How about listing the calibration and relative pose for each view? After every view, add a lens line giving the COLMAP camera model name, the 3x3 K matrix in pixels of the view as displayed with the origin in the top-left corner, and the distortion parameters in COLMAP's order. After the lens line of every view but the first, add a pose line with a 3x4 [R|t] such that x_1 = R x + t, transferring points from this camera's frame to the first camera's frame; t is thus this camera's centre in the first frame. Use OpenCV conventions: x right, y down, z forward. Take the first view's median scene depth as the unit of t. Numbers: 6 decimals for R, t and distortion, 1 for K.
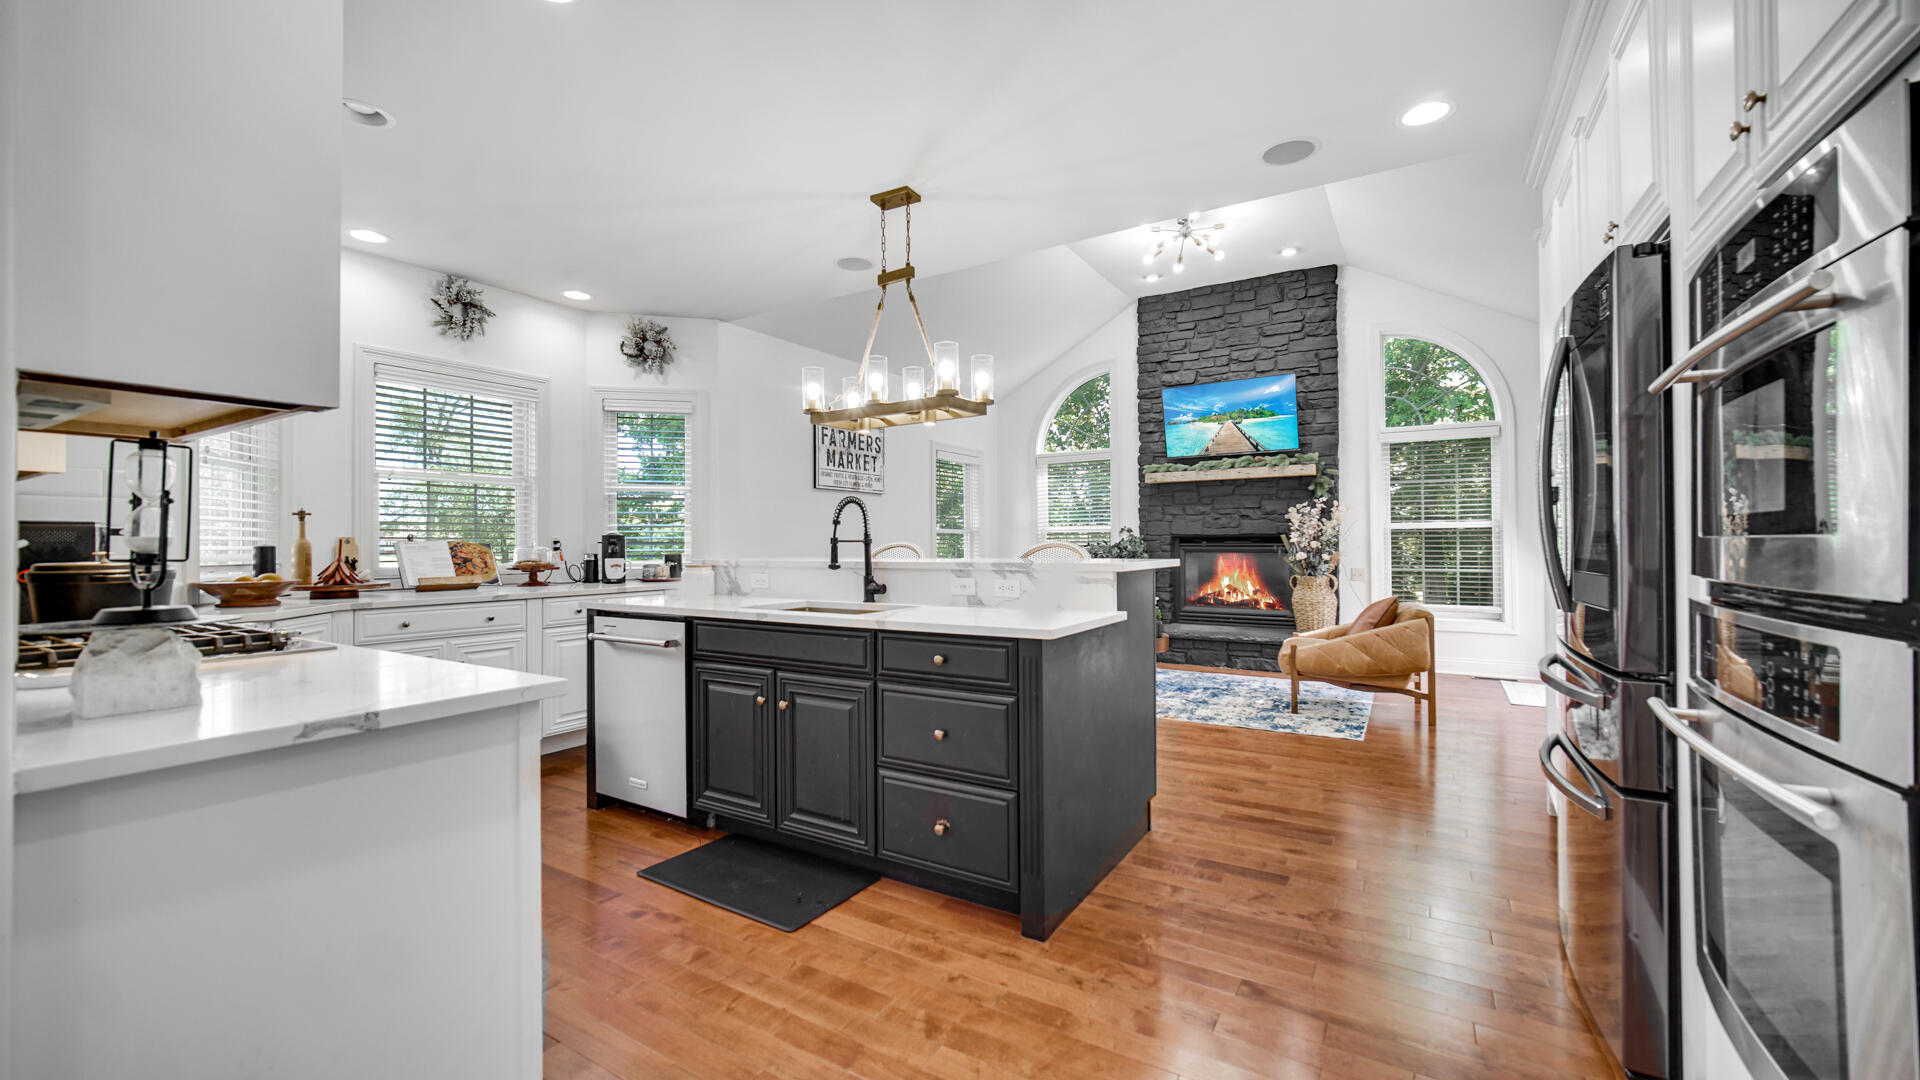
lens RADIAL K [[757.4, 0, 959.2], [0, 757.4, 535.7], [0, 0, 1]] dist [0.000035, -0.000272]
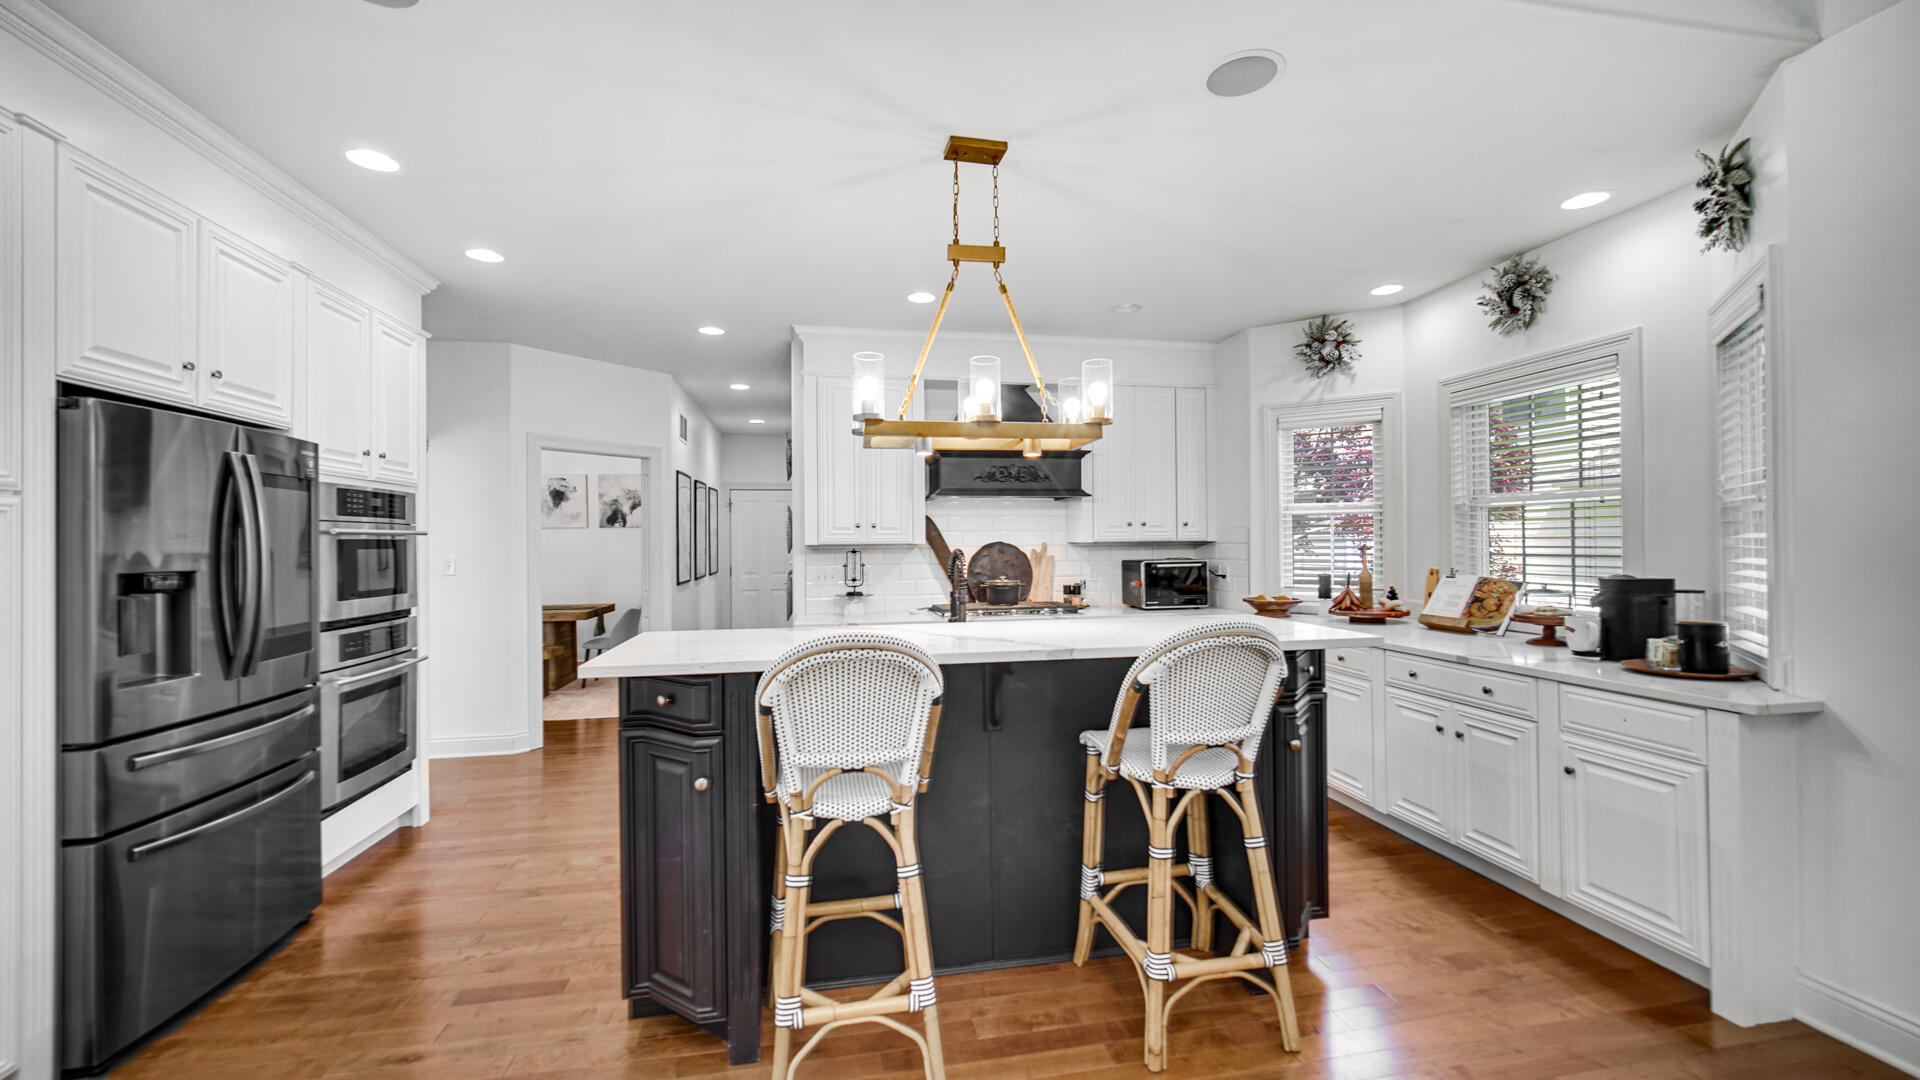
lens RADIAL K [[757.4, 0, 959.2], [0, 757.4, 535.7], [0, 0, 1]] dist [0.000035, -0.000272]
pose [[-0.739826, 0.006749, -0.672764, 0.221815], [0.020208, 0.999721, -0.012193, -0.026061], [0.672495, -0.022616, -0.739756, 0.777803]]
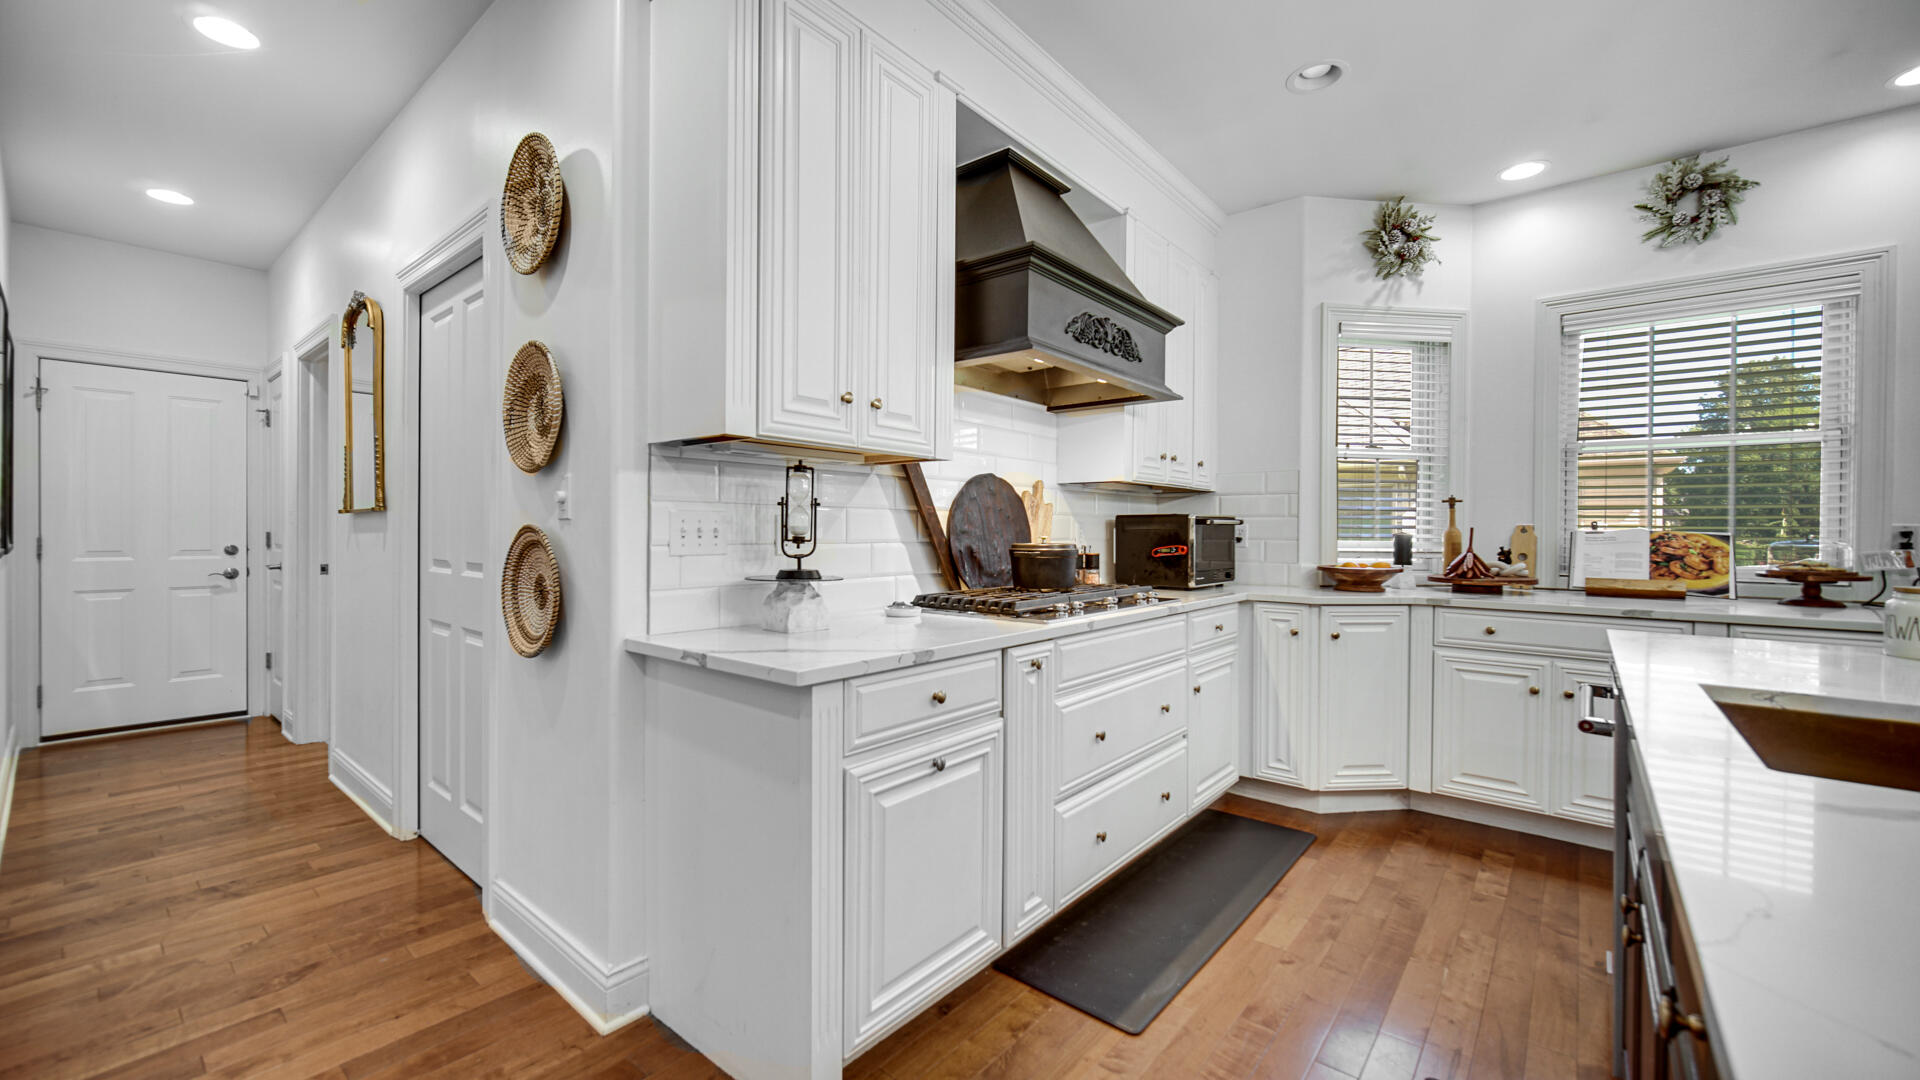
lens RADIAL K [[760.7, 0, 955.3], [0, 760.7, 535.3], [0, 0, 1]] dist [-0.008463, -0.000146]
pose [[-0.146318, 0.011868, -0.989166, 0.088425], [0.004163, 0.999927, 0.011381, 0.000353], [0.989229, -0.002452, -0.146357, 0.277517]]
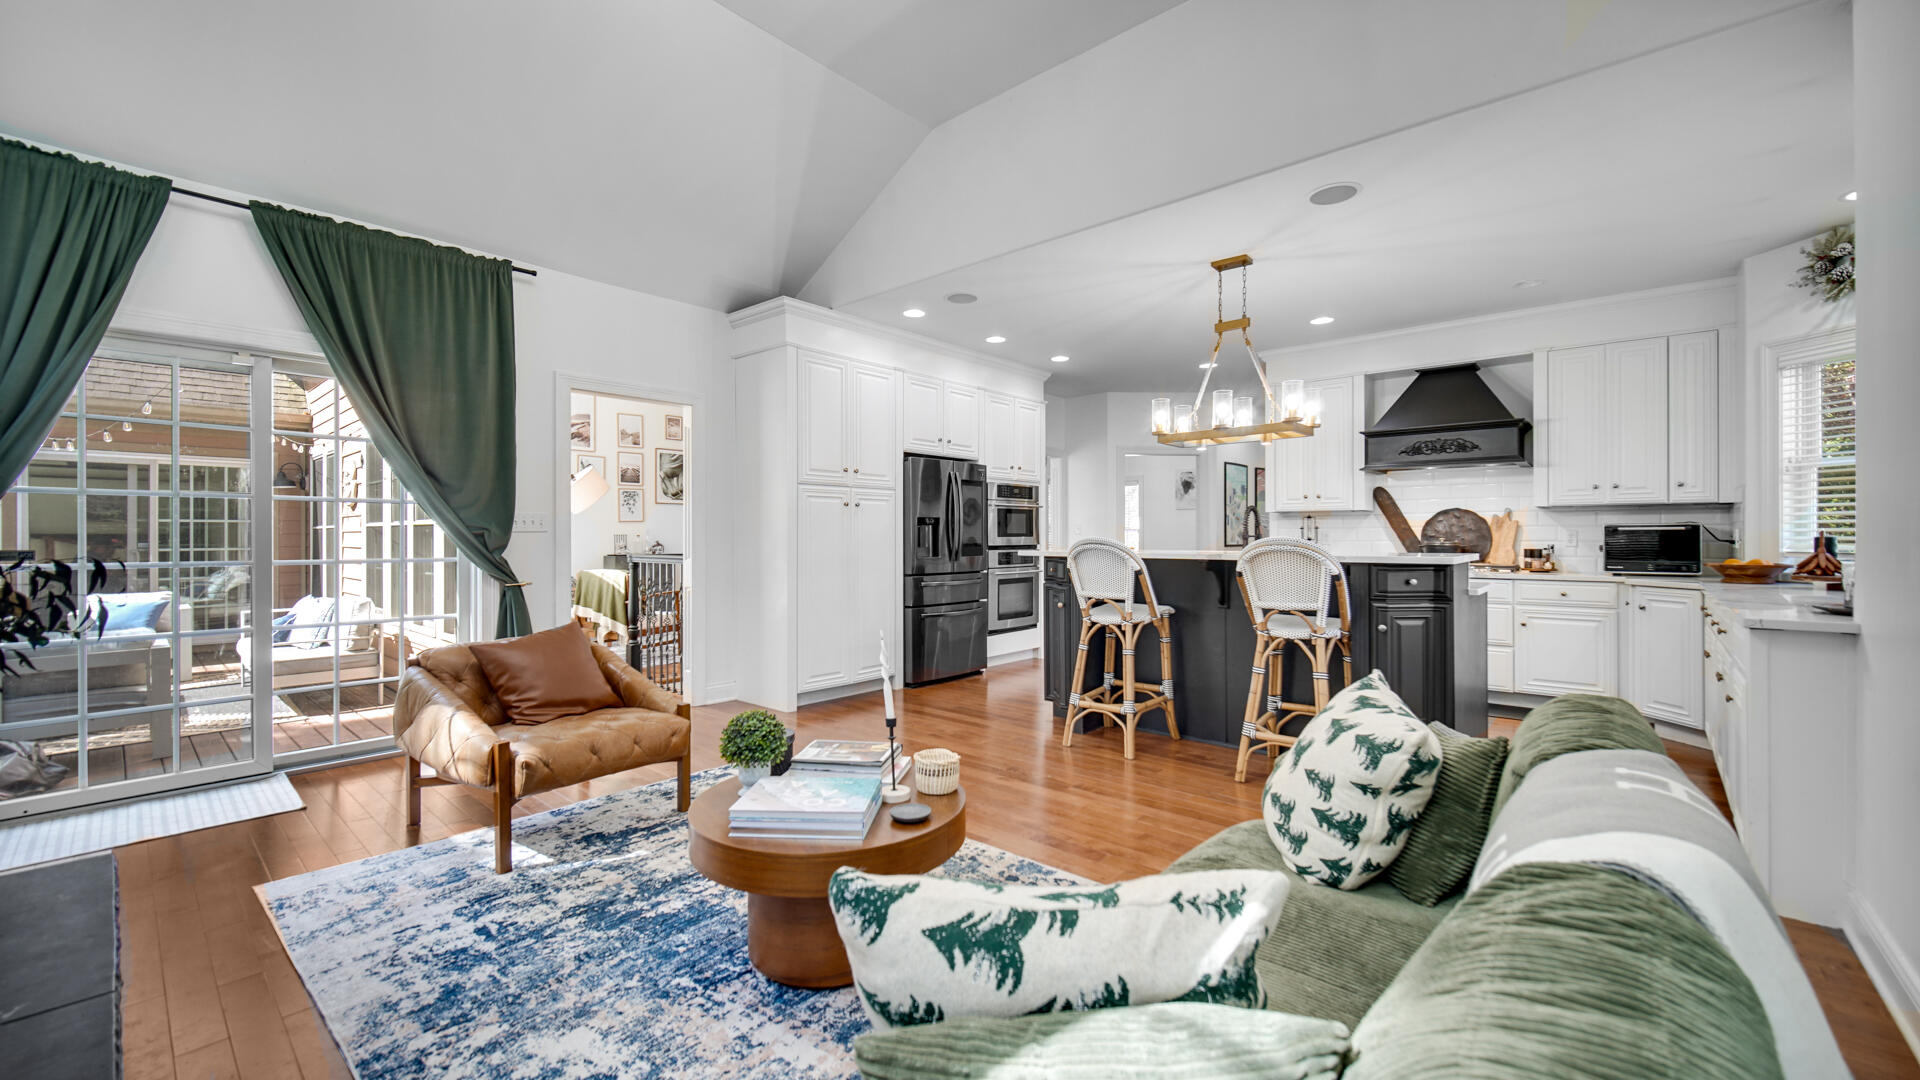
lens RADIAL K [[750.8, 0, 960.0], [0, 750.8, 540.0], [0, 0, 1]] dist [-0.002687, -0.000038]
pose [[-0.985207, 0.006722, 0.171235, 0.075410], [0.005992, 0.999971, -0.004779, 0.007994], [-0.171262, -0.003683, -0.985219, 1.159148]]
